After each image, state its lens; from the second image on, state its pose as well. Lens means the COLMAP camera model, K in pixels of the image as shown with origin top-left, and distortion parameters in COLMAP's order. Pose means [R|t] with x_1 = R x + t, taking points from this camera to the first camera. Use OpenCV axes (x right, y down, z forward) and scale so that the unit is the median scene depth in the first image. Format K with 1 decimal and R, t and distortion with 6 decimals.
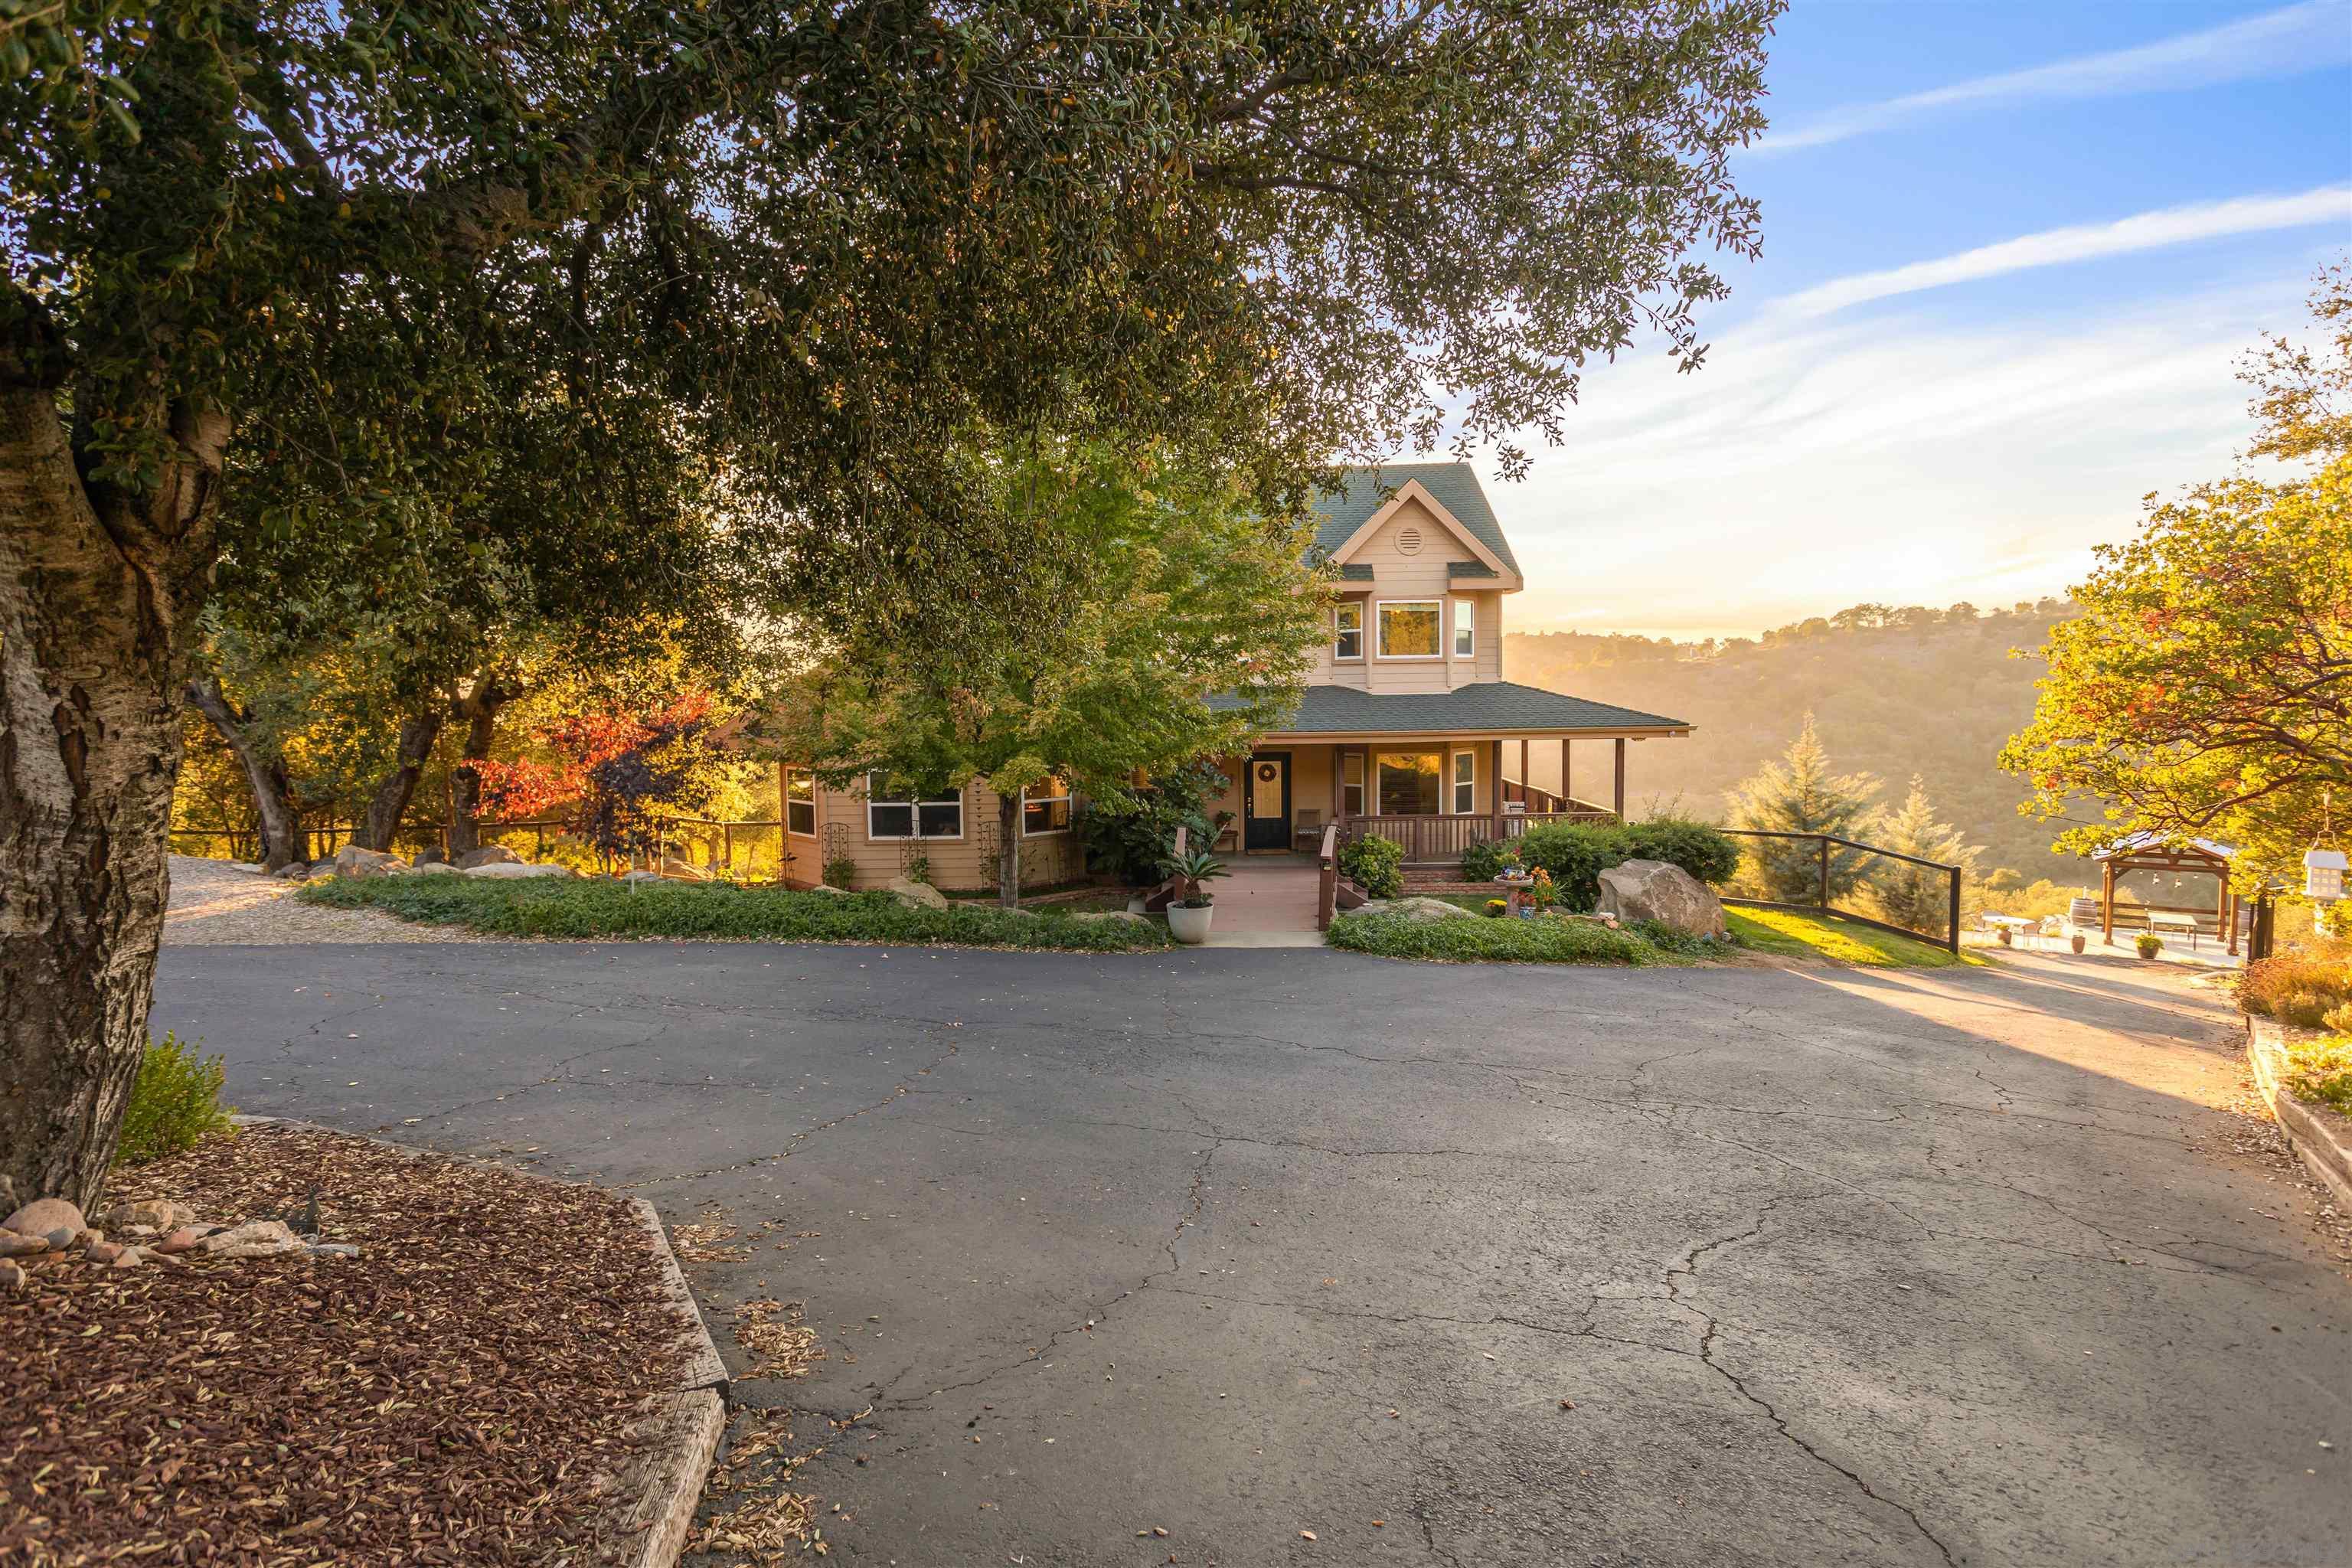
lens RADIAL K [[1141.8, 0, 1166.0], [0, 1141.8, 778.5], [0, 0, 1]] dist [0.002365, 0.000920]
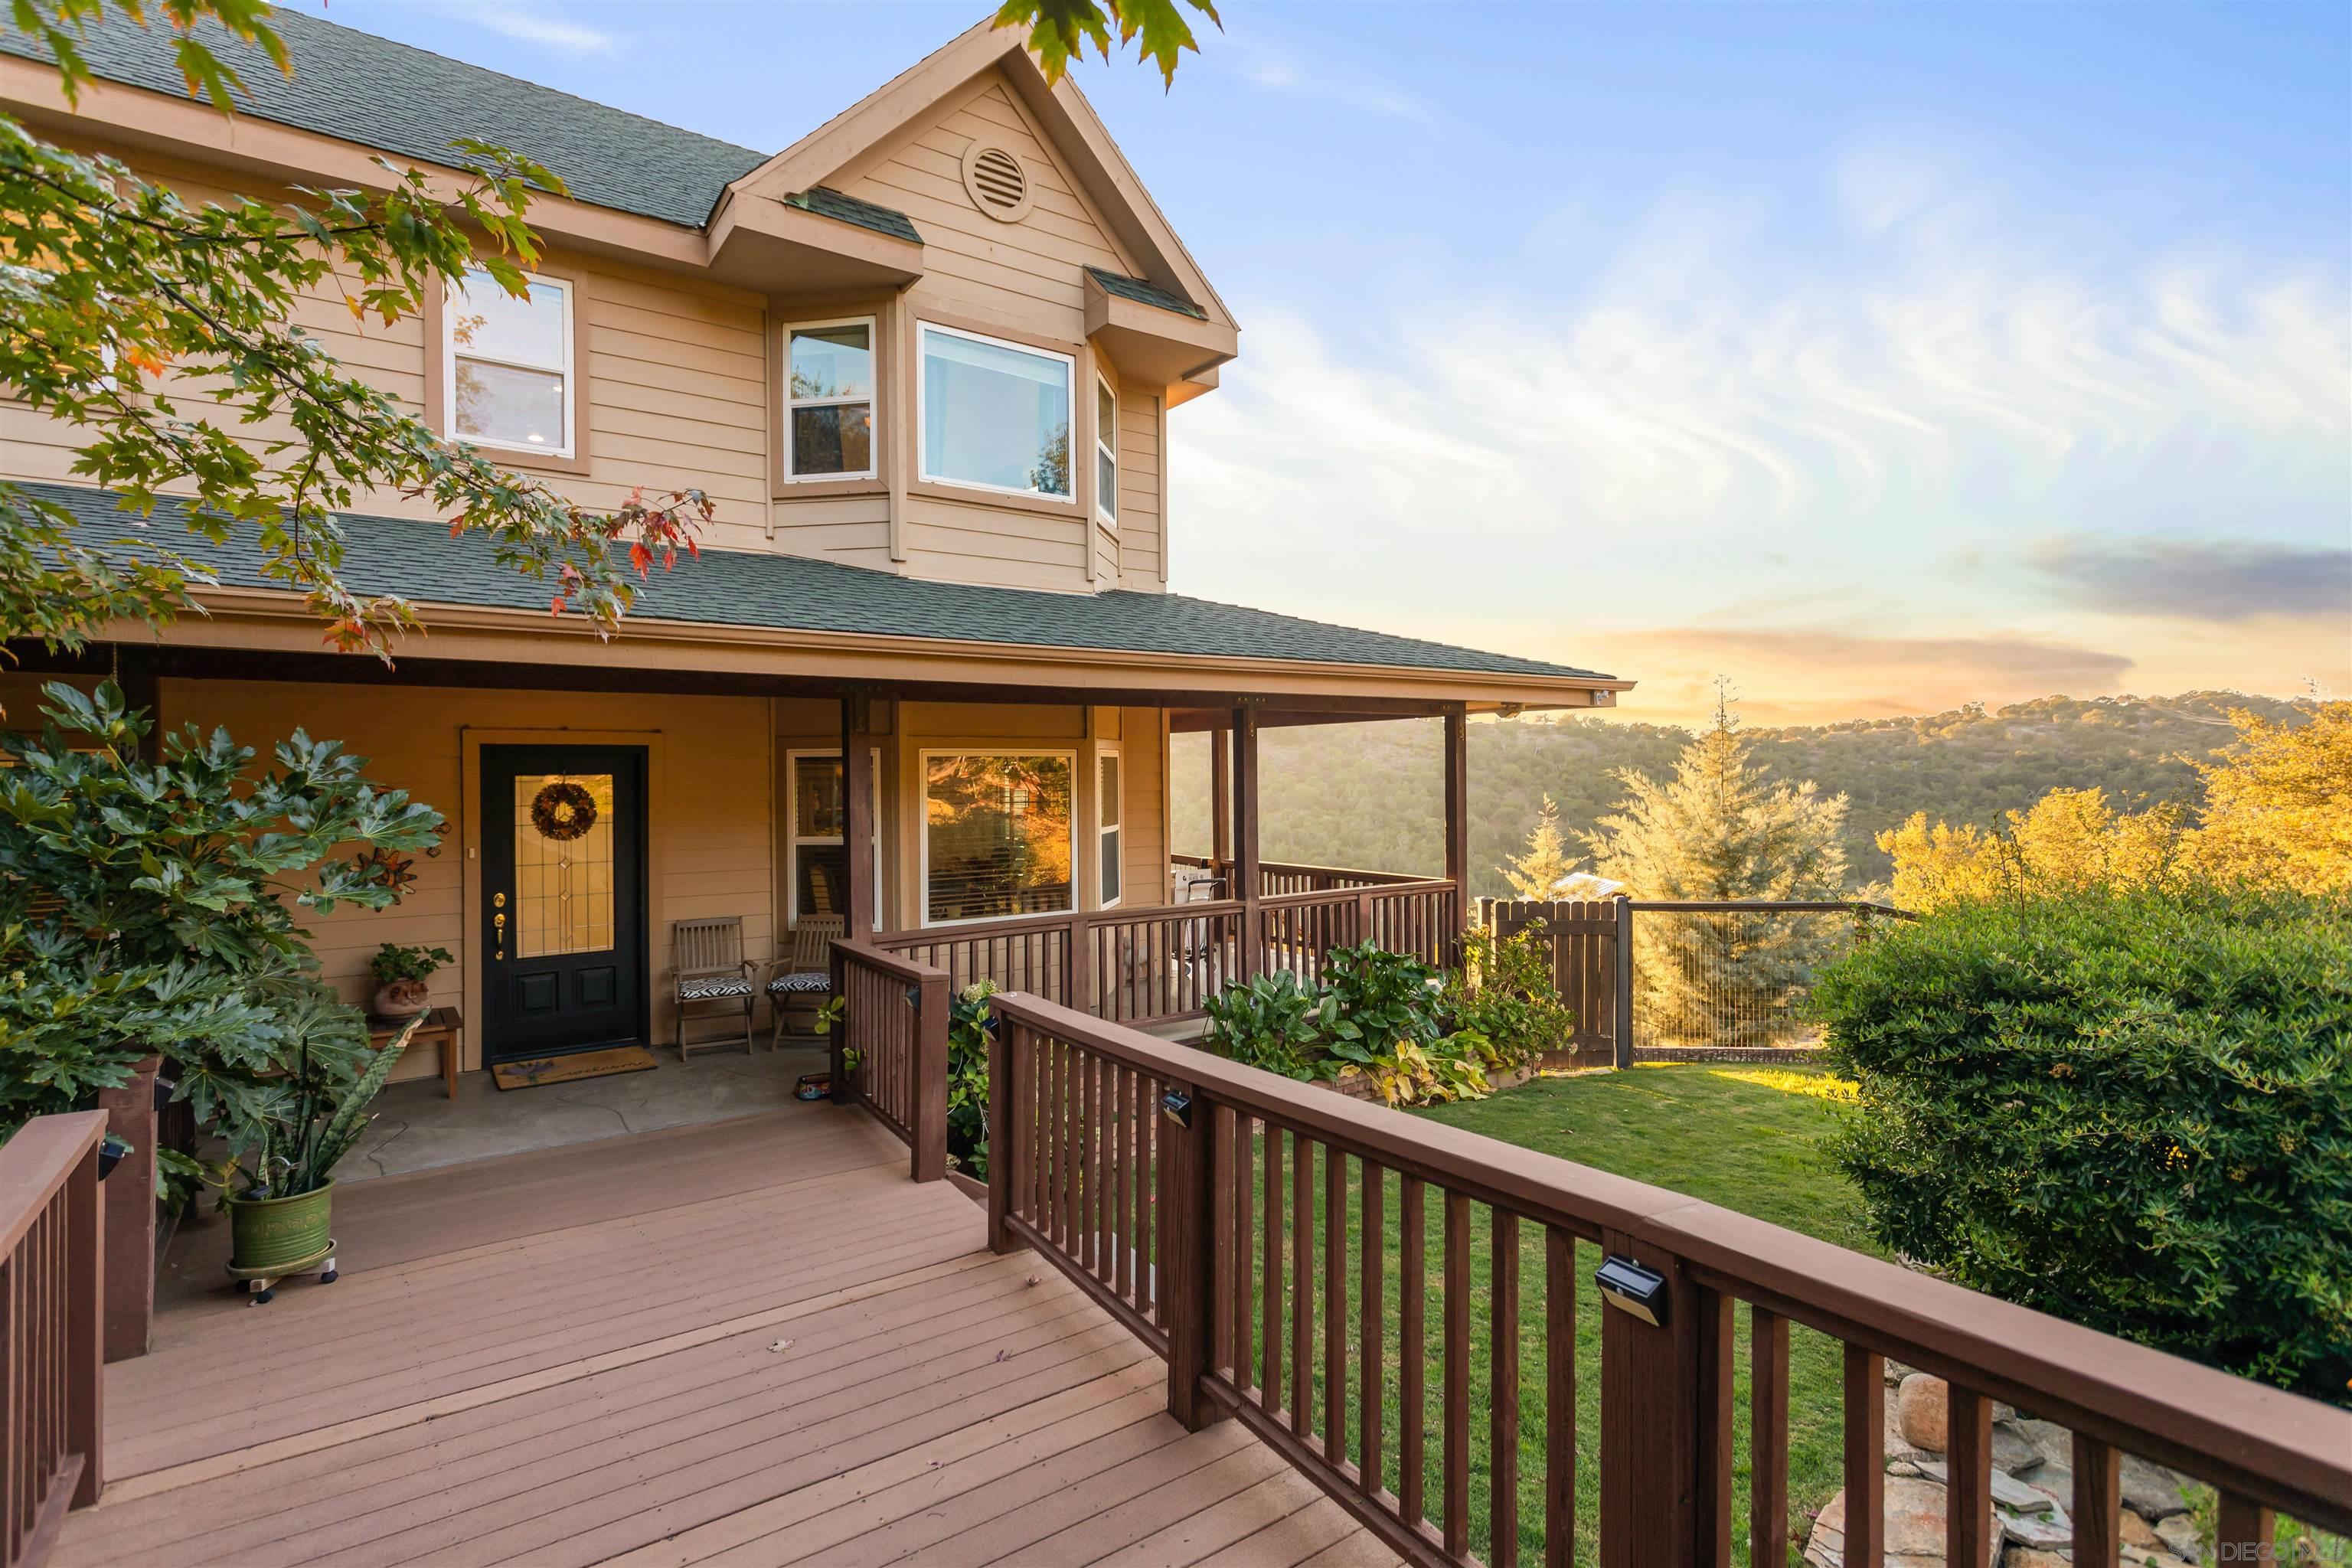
lens RADIAL K [[1141.8, 0, 1166.0], [0, 1141.8, 778.5], [0, 0, 1]] dist [0.002365, 0.000920]
pose [[0.796473, 0.006833, 0.604635, 0.030753], [0.039062, 0.997266, -0.062726, 0.012734], [-0.603411, 0.073577, 0.794029, 0.668005]]
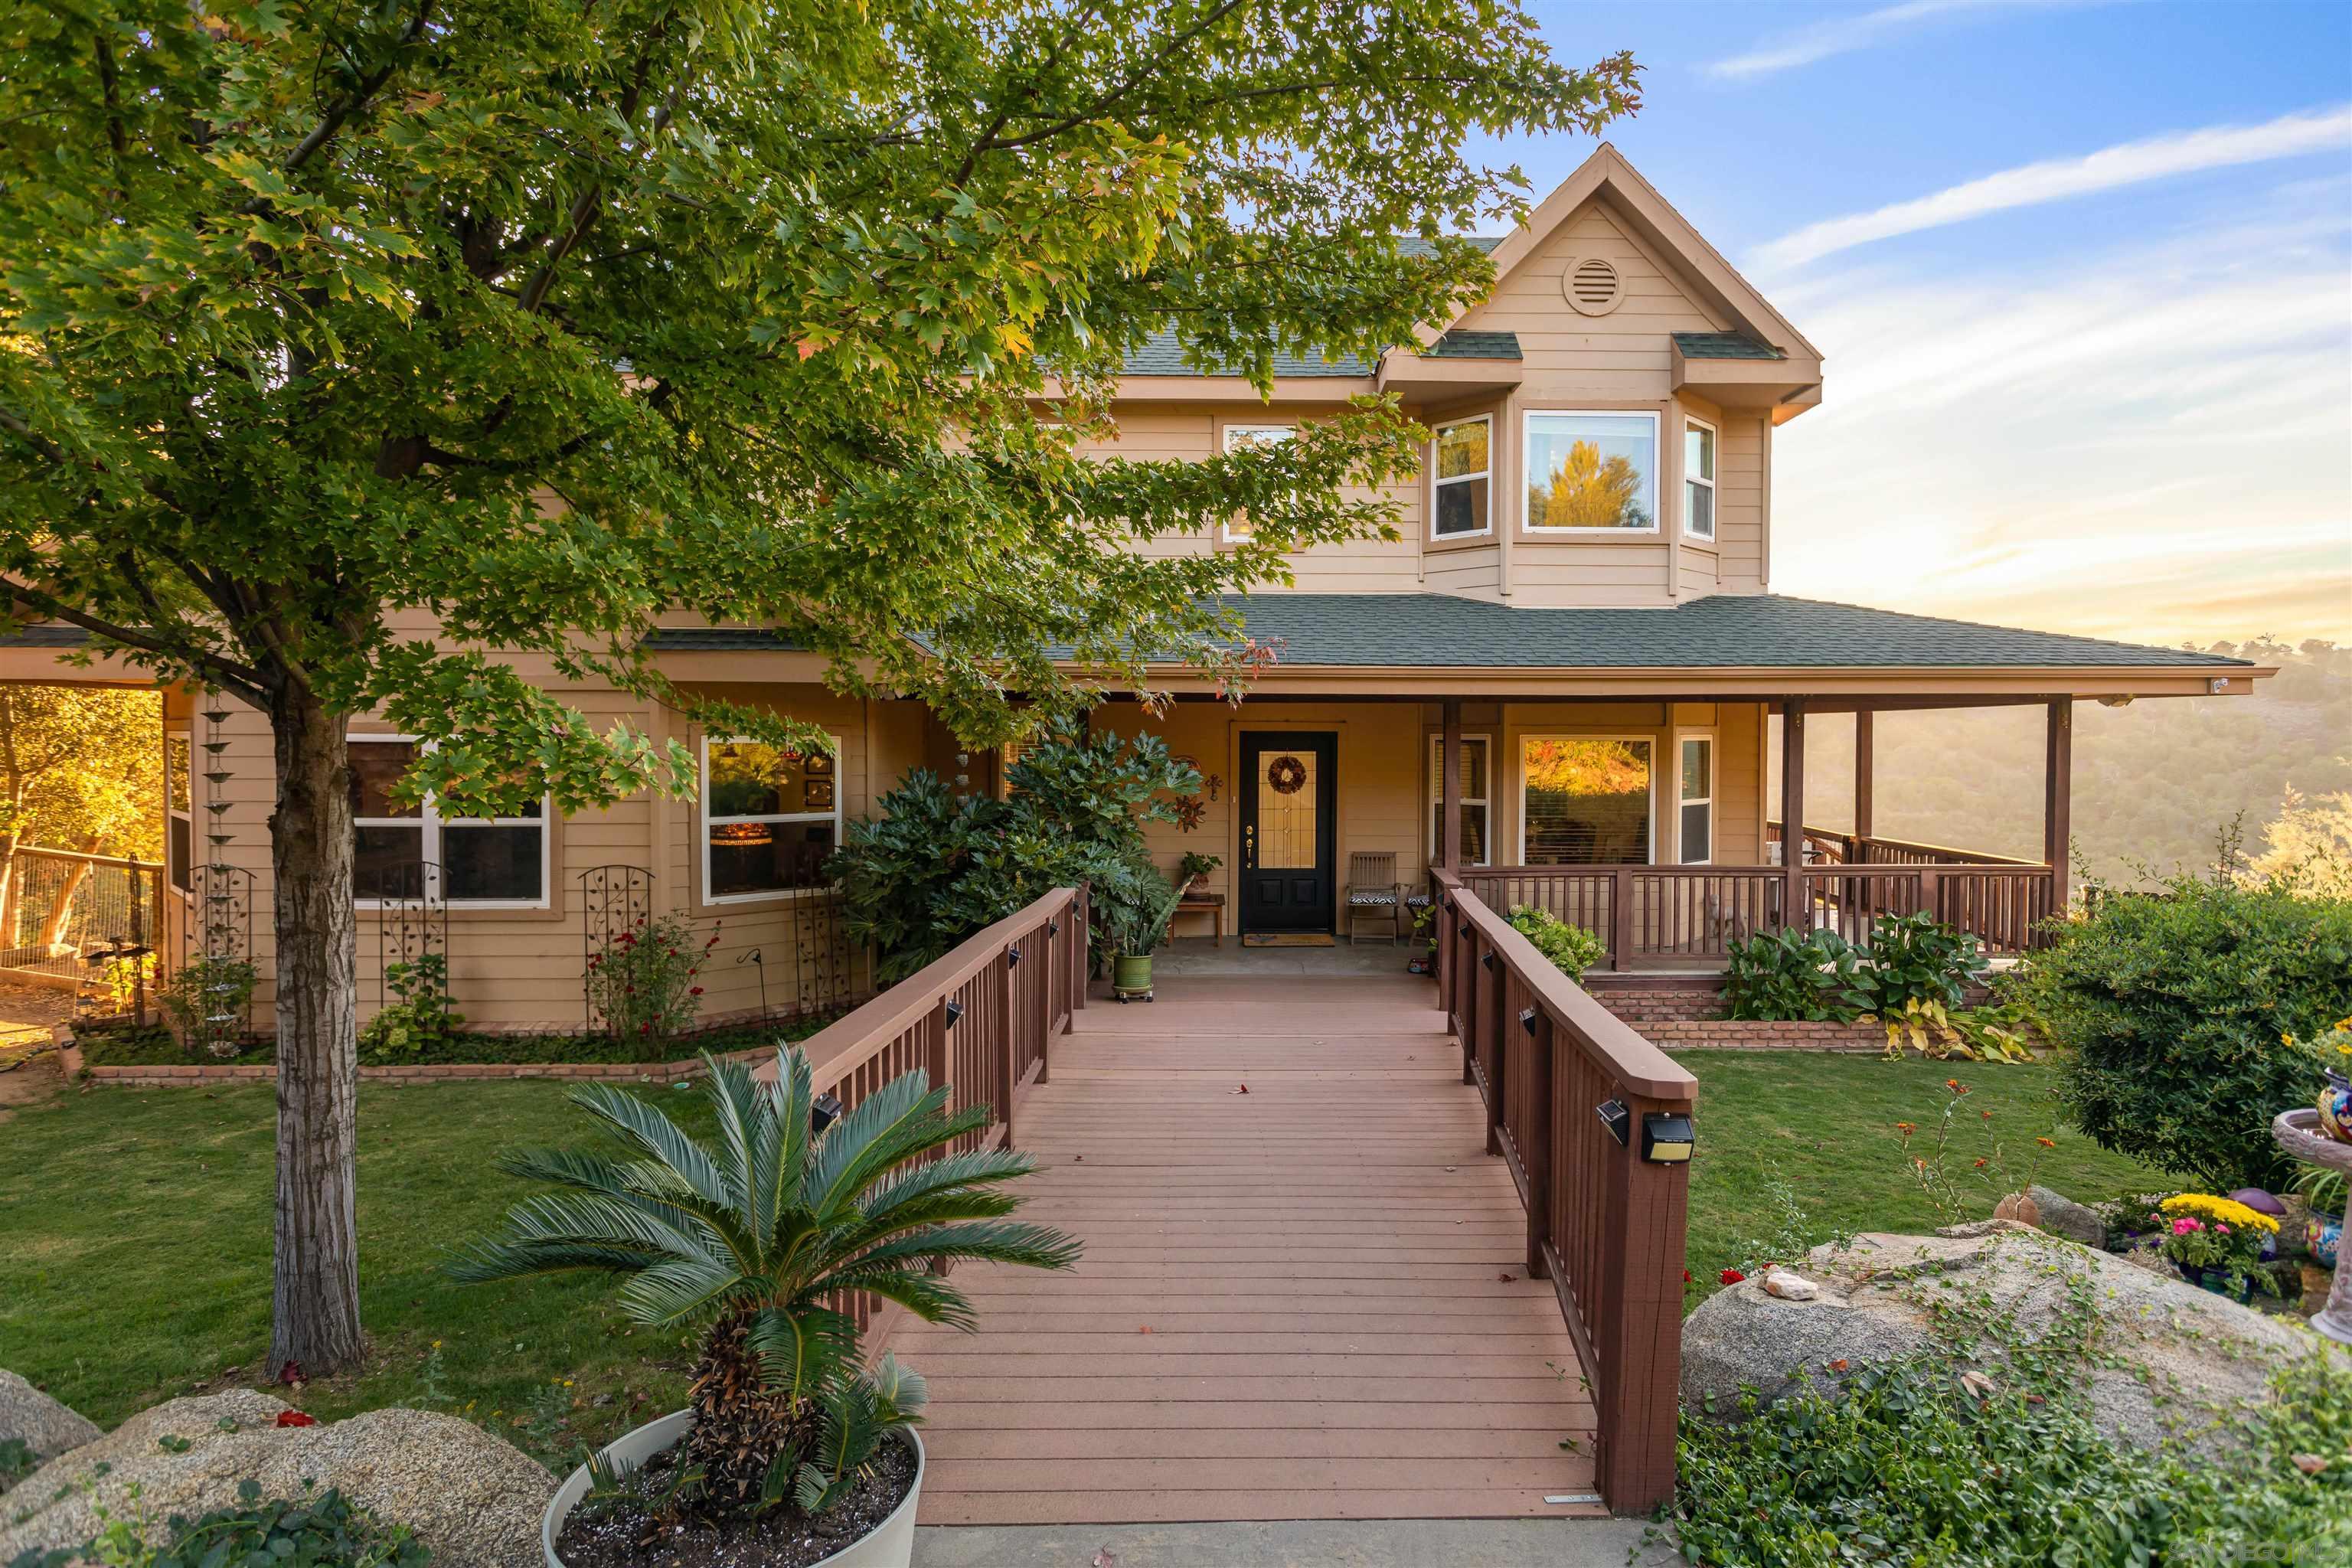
lens RADIAL K [[1305.7, 0, 1270.3], [0, 1305.7, 783.4], [0, 0, 1]] dist [0.024814, 0.000121]
pose [[0.996911, 0.017323, 0.076604, 0.040577], [-0.014576, 0.999236, -0.036263, 0.019334], [-0.077174, 0.035035, 0.996402, 0.466399]]
